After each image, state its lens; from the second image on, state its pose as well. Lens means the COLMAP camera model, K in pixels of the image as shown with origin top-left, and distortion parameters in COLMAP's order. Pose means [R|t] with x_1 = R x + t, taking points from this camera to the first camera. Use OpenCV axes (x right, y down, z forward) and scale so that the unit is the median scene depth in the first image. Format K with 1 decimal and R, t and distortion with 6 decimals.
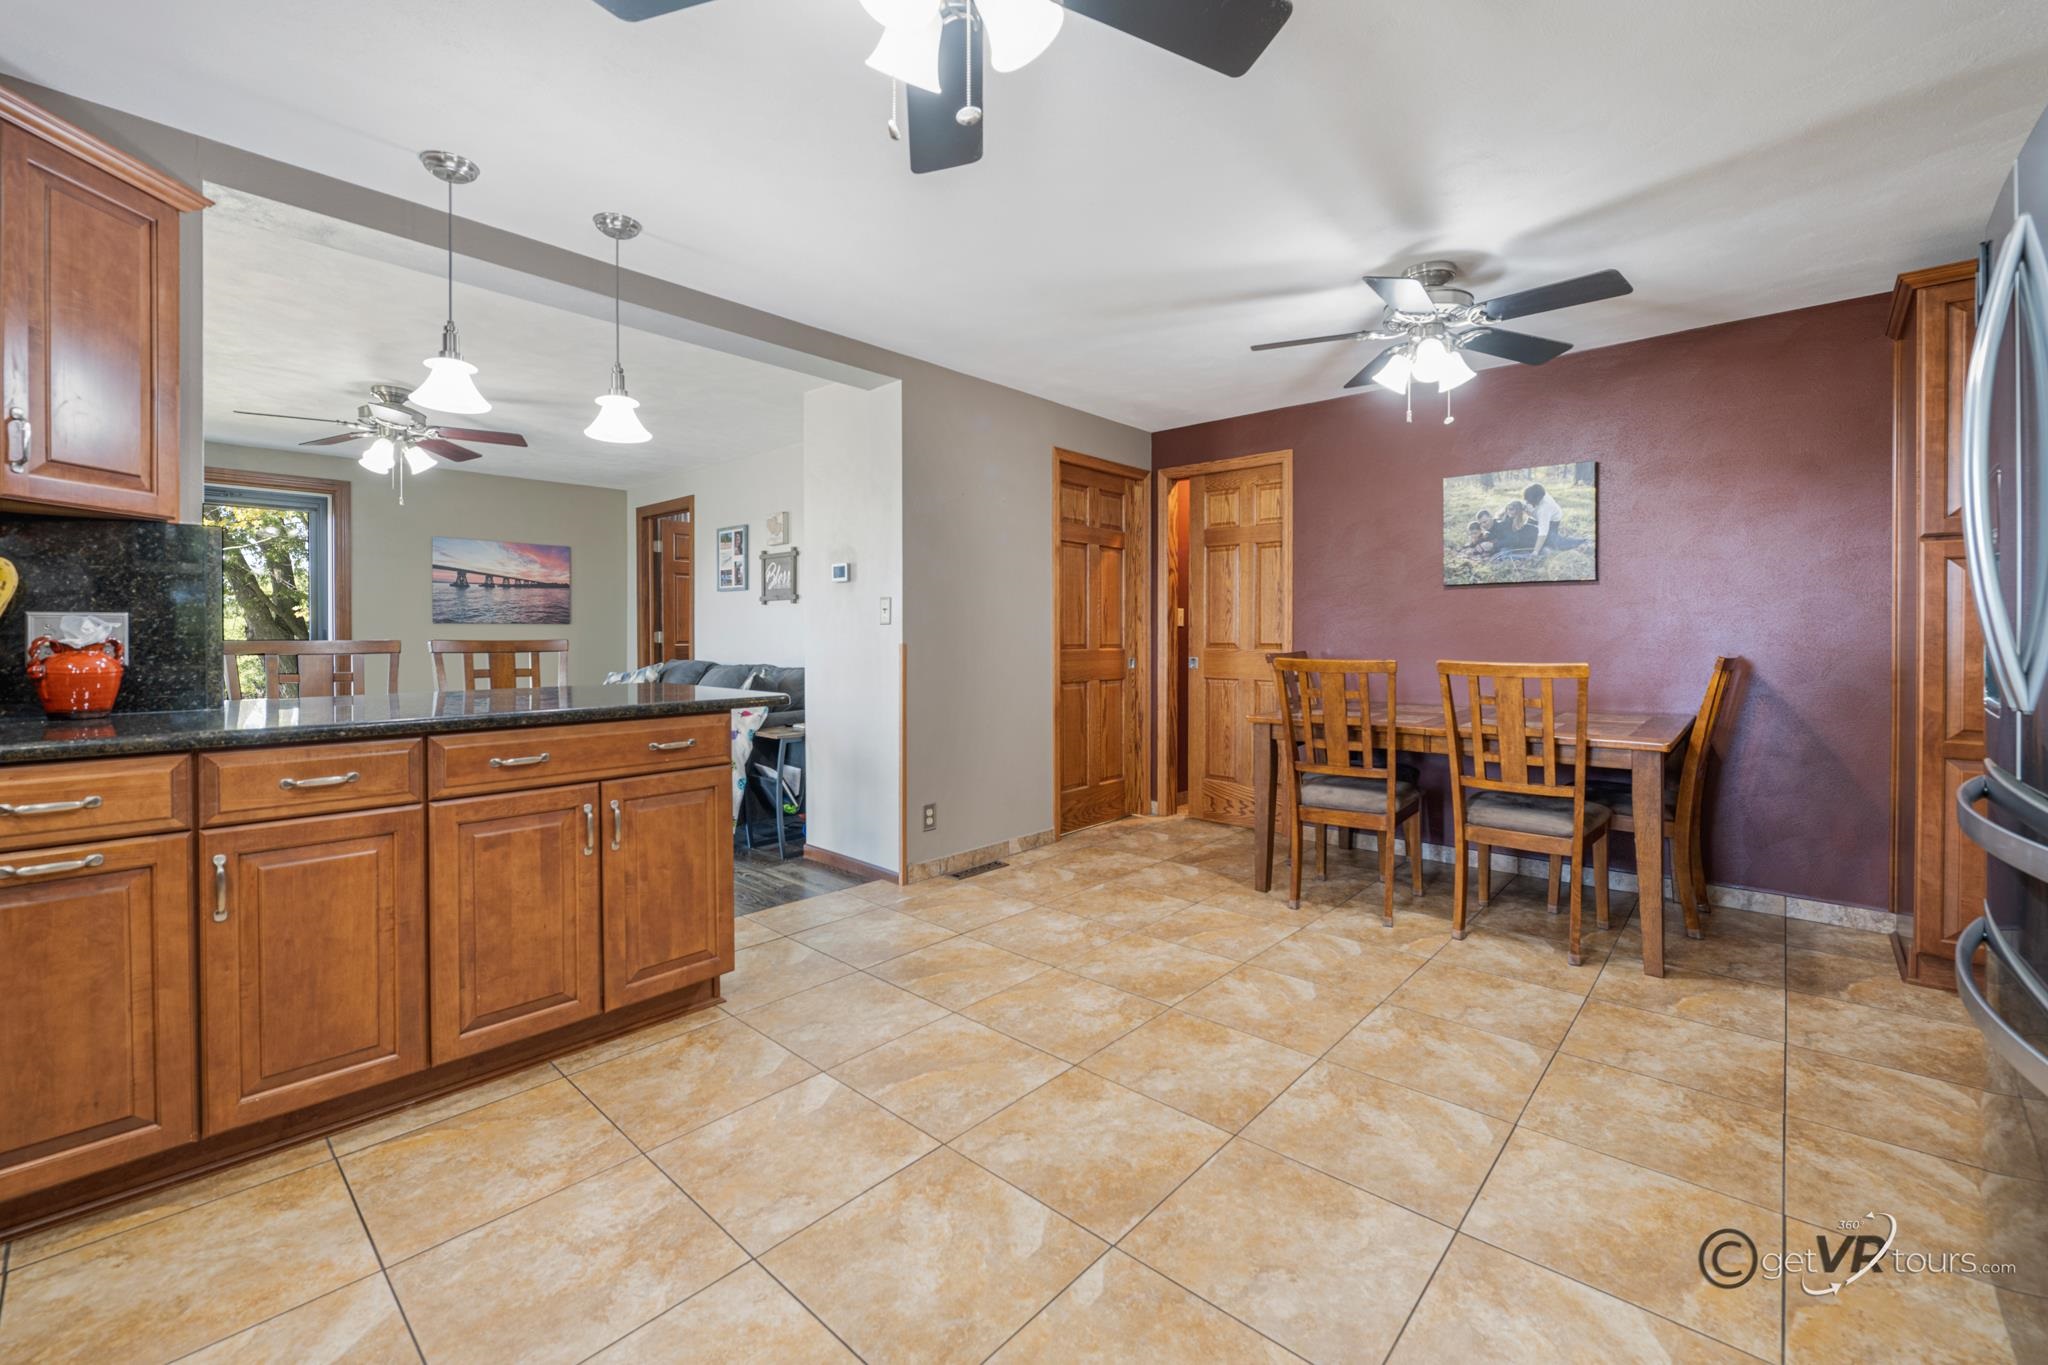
lens RADIAL K [[836.0, 0, 1017.9], [0, 836.0, 631.9], [0, 0, 1]] dist [-0.002033, -0.000144]
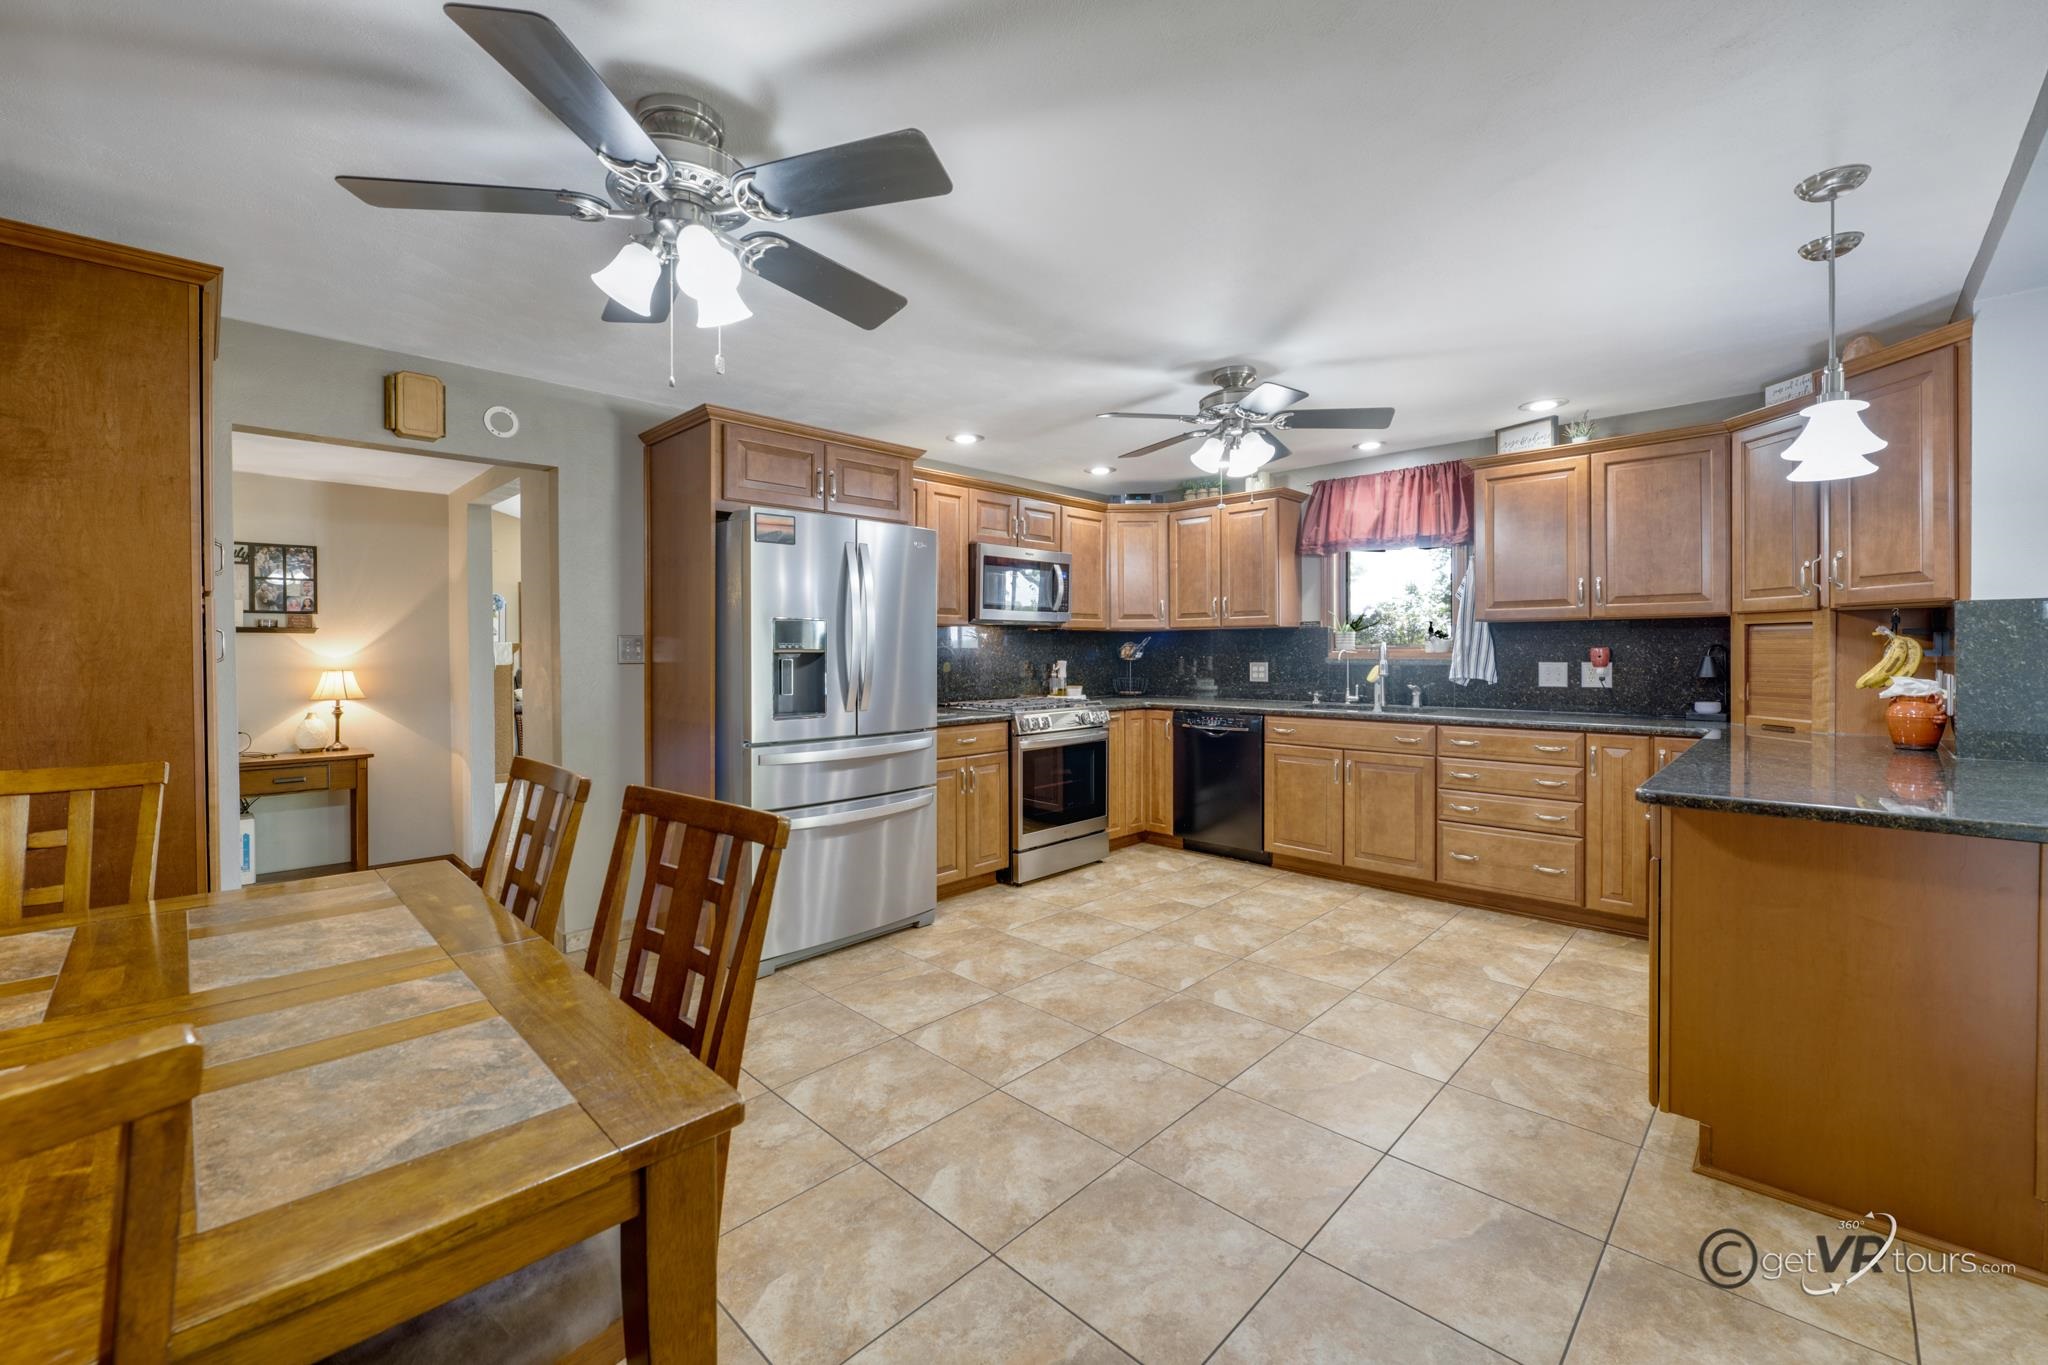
lens RADIAL K [[821.2, 0, 1030.0], [0, 821.2, 659.3], [0, 0, 1]] dist [-0.007625, -0.000037]
pose [[-0.999855, 0.002013, 0.016896, 0.302814], [0.002229, 0.999916, 0.012781, -0.059874], [-0.016869, 0.012817, -0.999776, 2.066660]]
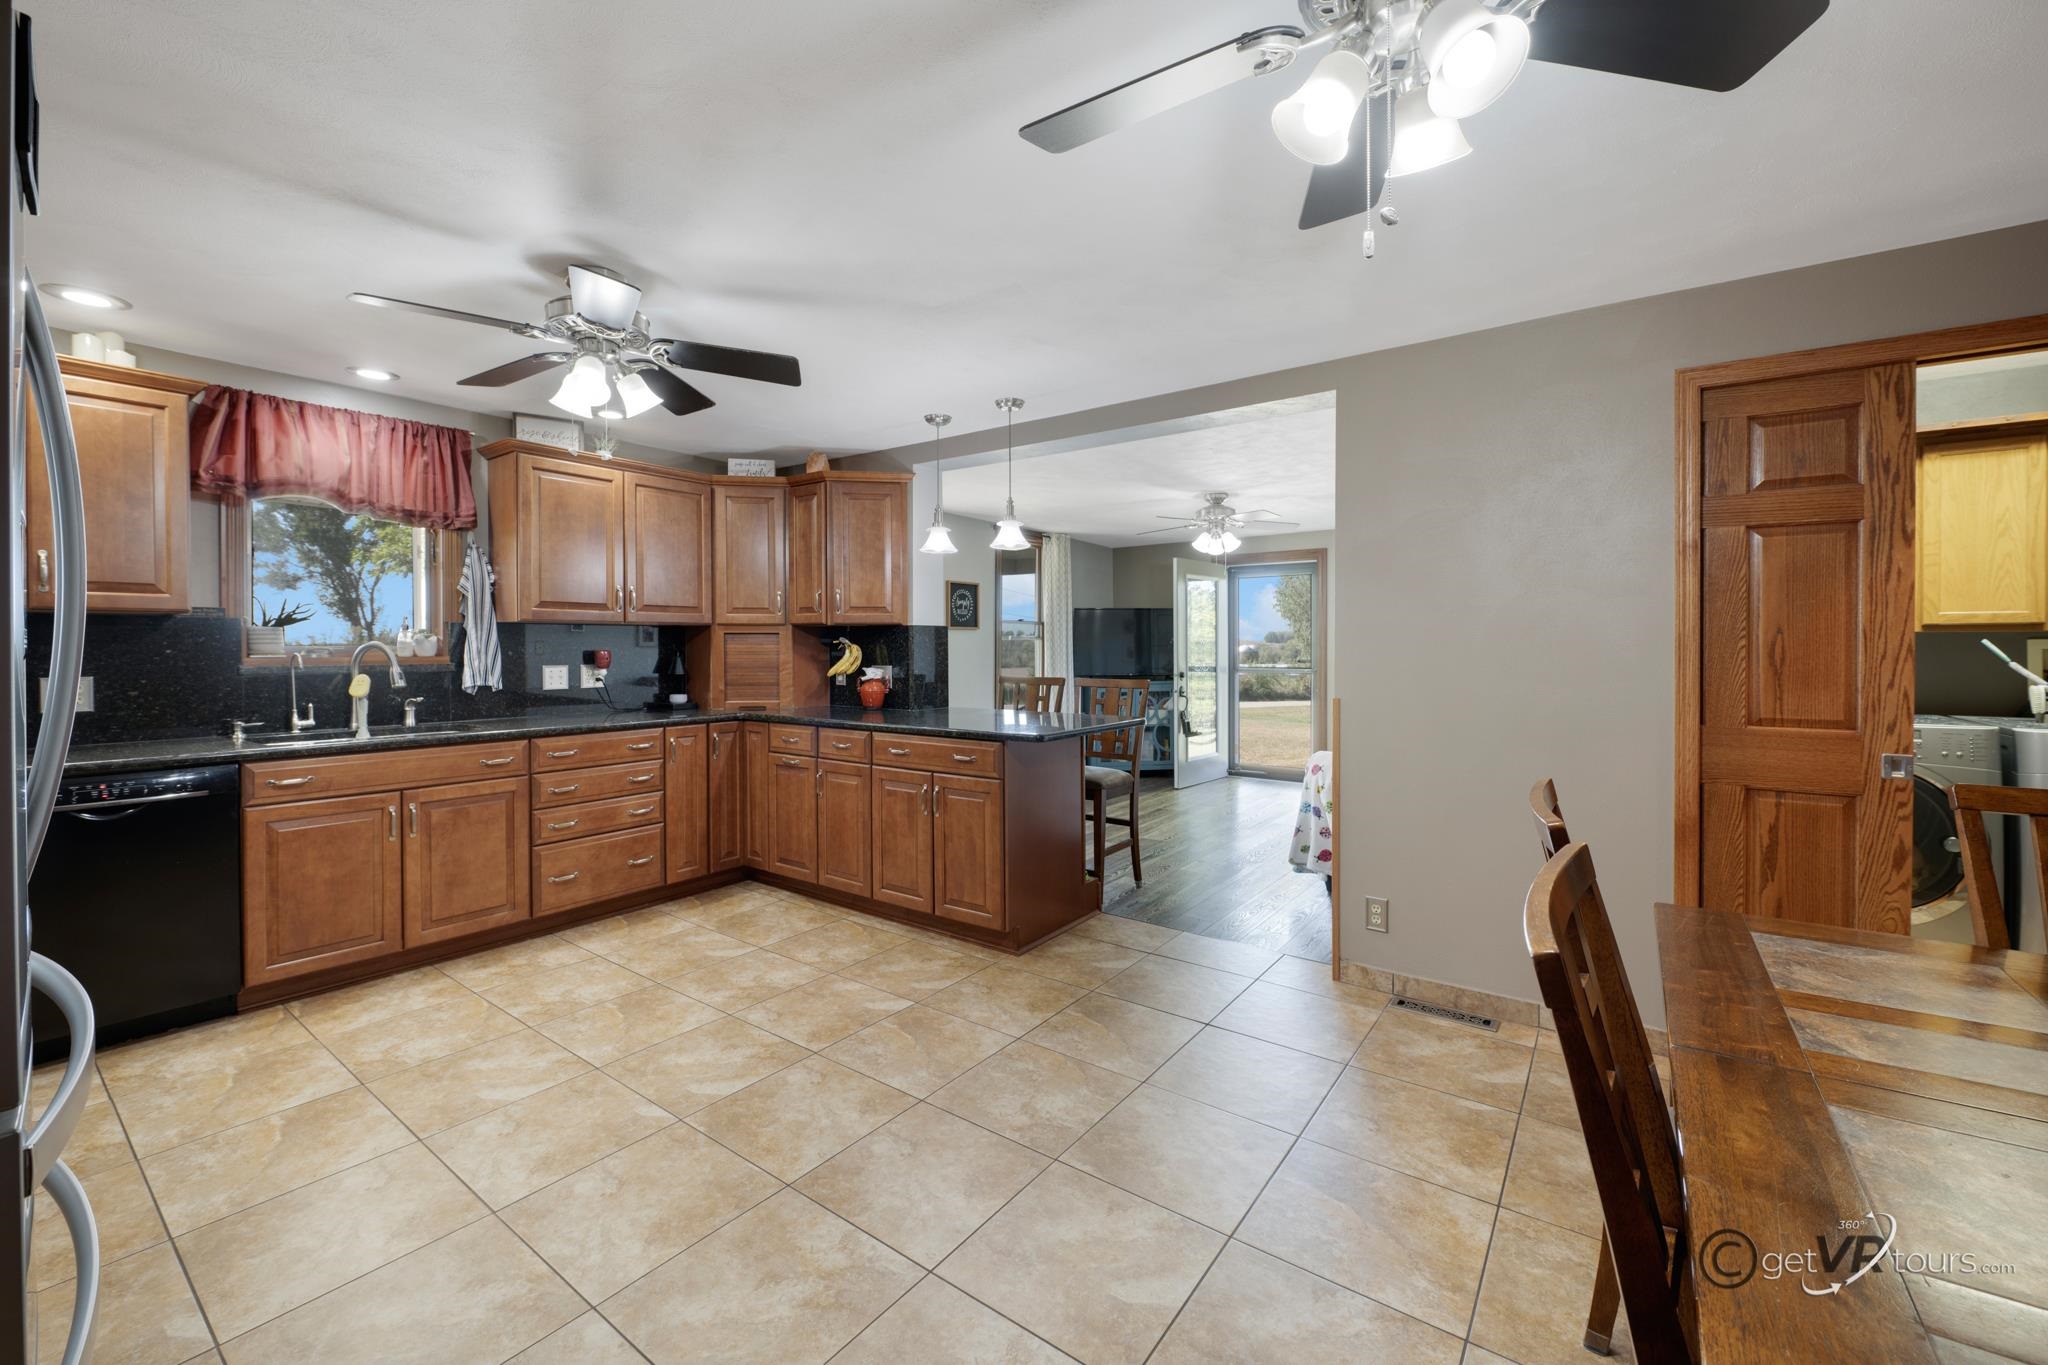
lens RADIAL K [[821.2, 0, 1030.0], [0, 821.2, 659.3], [0, 0, 1]] dist [-0.007625, -0.000037]
pose [[0.116423, 0.011929, -0.993128, 1.119983], [0.000254, 0.999927, 0.012040, -0.061745], [0.993200, -0.001654, 0.116412, 1.010806]]
